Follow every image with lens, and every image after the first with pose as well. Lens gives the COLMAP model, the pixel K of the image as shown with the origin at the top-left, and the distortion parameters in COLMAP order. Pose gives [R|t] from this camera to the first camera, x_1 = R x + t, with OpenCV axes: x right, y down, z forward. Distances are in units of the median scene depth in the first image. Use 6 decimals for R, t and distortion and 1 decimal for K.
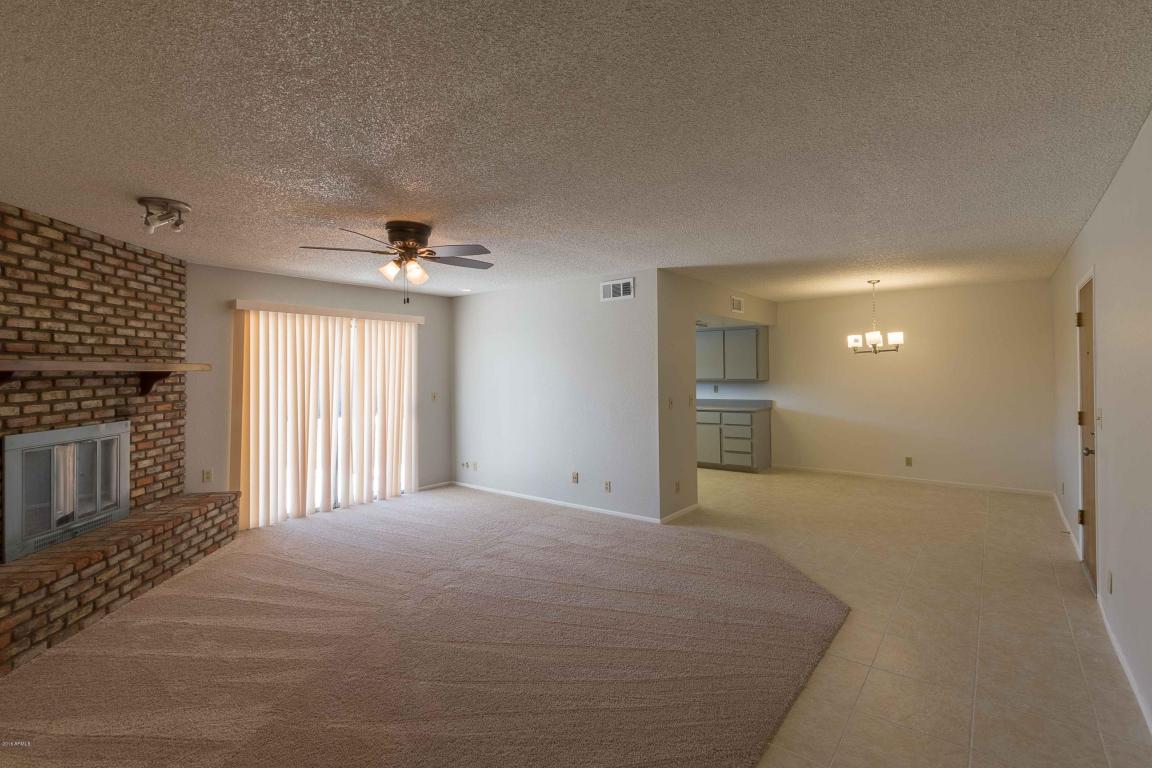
lens RADIAL K [[531.4, 0, 586.2], [0, 531.4, 367.1], [0, 0, 1]] dist [0.014014, -0.001227]
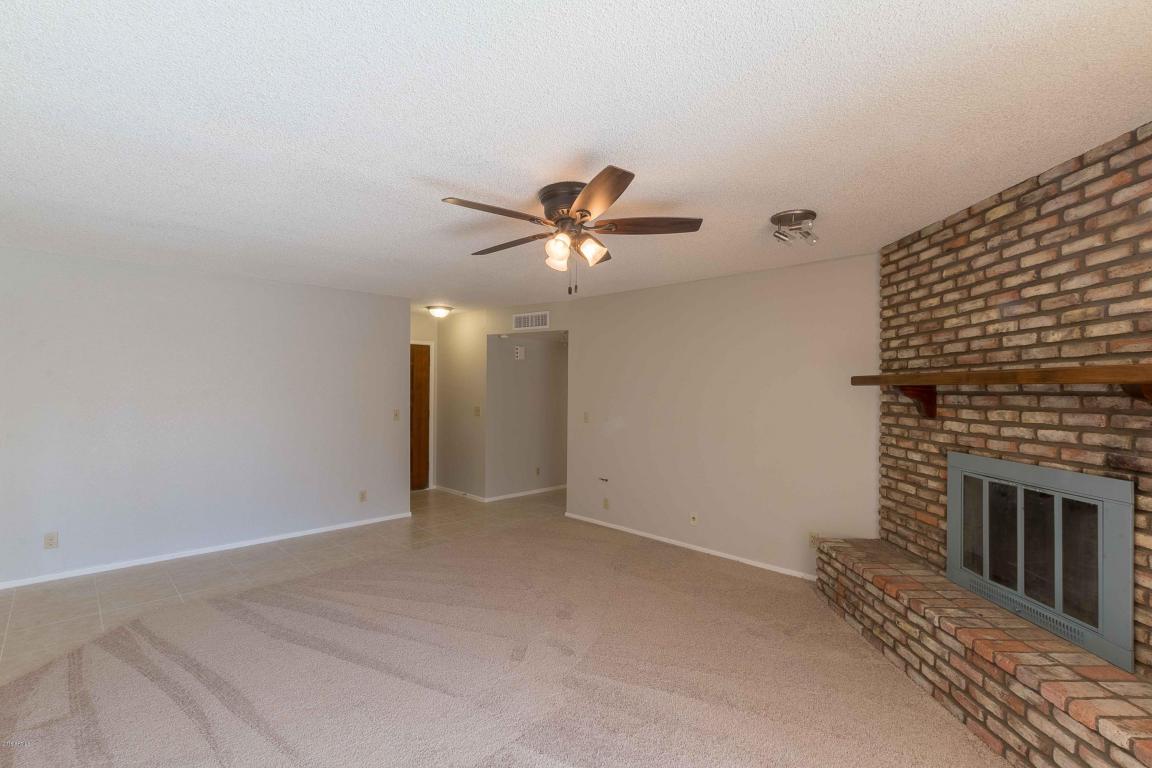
lens RADIAL K [[531.4, 0, 582.5], [0, 531.4, 386.7], [0, 0, 1]] dist [0.014014, -0.001227]
pose [[-0.992473, 0.002052, 0.122443, -0.419929], [0.000779, 0.999945, -0.010438, 0.015572], [-0.122458, -0.010264, -0.992421, 1.630996]]
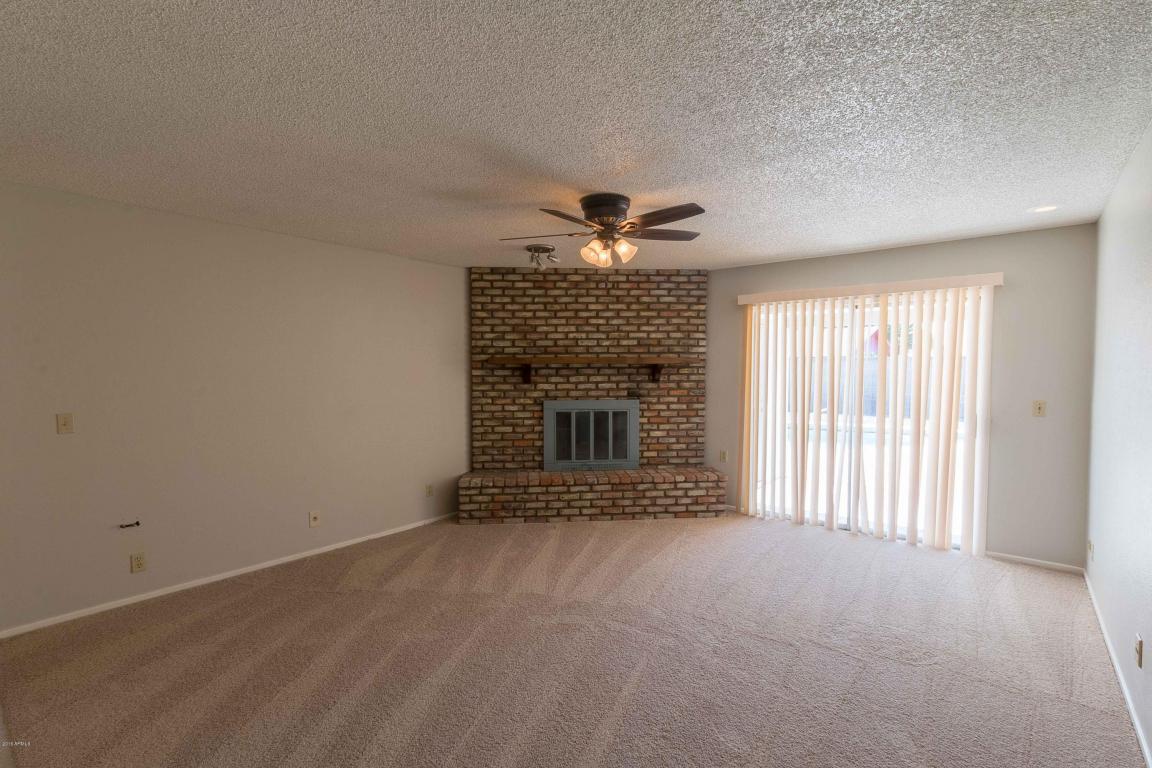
lens RADIAL K [[531.4, 0, 581.8], [0, 531.4, 385.2], [0, 0, 1]] dist [0.014014, -0.001227]
pose [[-0.019850, 0.044363, -0.998818, 0.527847], [0.008929, 0.998983, 0.044193, 0.000814], [0.999763, -0.008041, -0.020226, 0.918545]]
